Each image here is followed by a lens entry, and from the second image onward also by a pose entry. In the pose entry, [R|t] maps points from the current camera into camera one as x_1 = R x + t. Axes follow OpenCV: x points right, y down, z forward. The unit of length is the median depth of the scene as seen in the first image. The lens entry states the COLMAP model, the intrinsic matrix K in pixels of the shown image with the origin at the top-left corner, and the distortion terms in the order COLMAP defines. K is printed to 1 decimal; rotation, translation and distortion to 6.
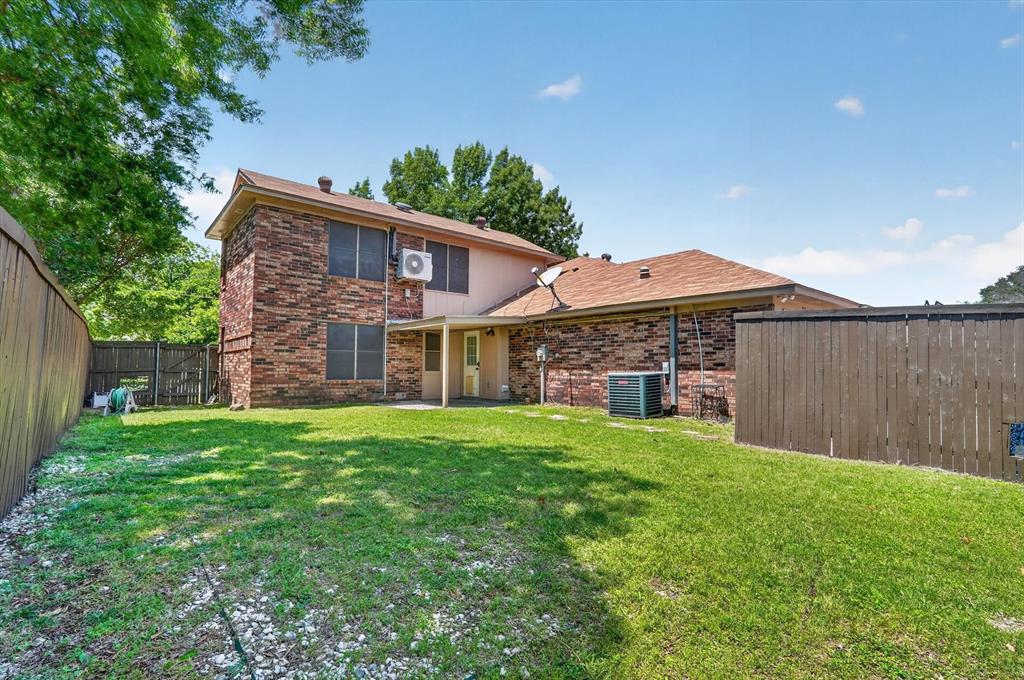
lens RADIAL K [[473.3, 0, 511.1], [0, 473.3, 342.9], [0, 0, 1]] dist [-0.017952, 0.006985]
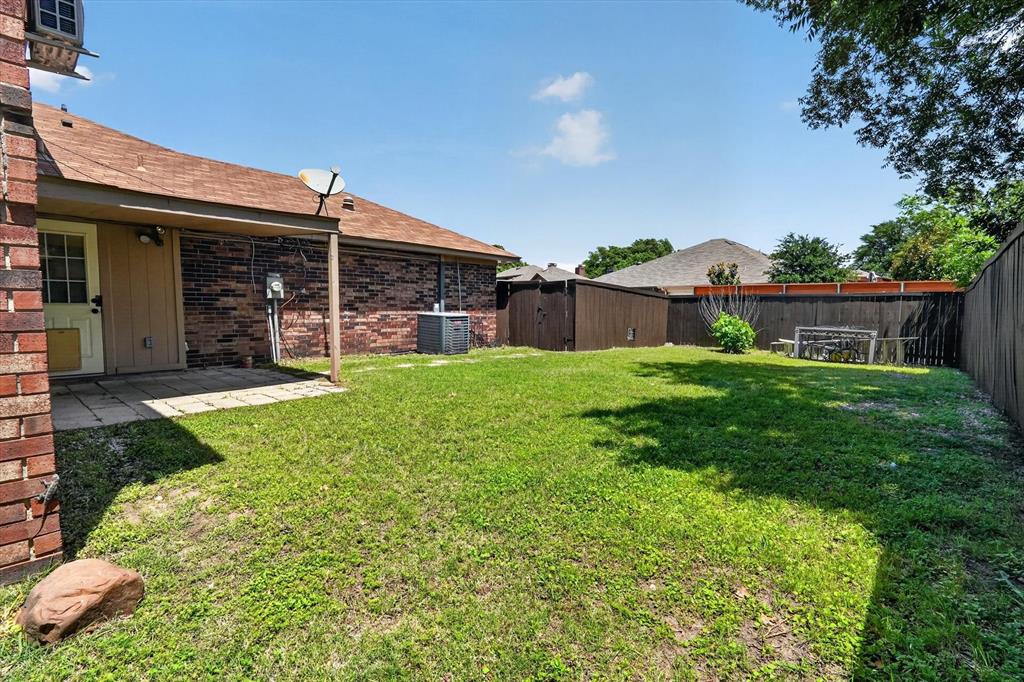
lens RADIAL K [[473.3, 0, 510.8], [0, 473.3, 338.8], [0, 0, 1]] dist [-0.017952, 0.006985]
pose [[-0.136250, -0.071358, 0.988101, -0.729496], [-0.059646, 0.996184, 0.063717, 0.037590], [-0.988877, -0.050255, -0.139987, 0.868417]]
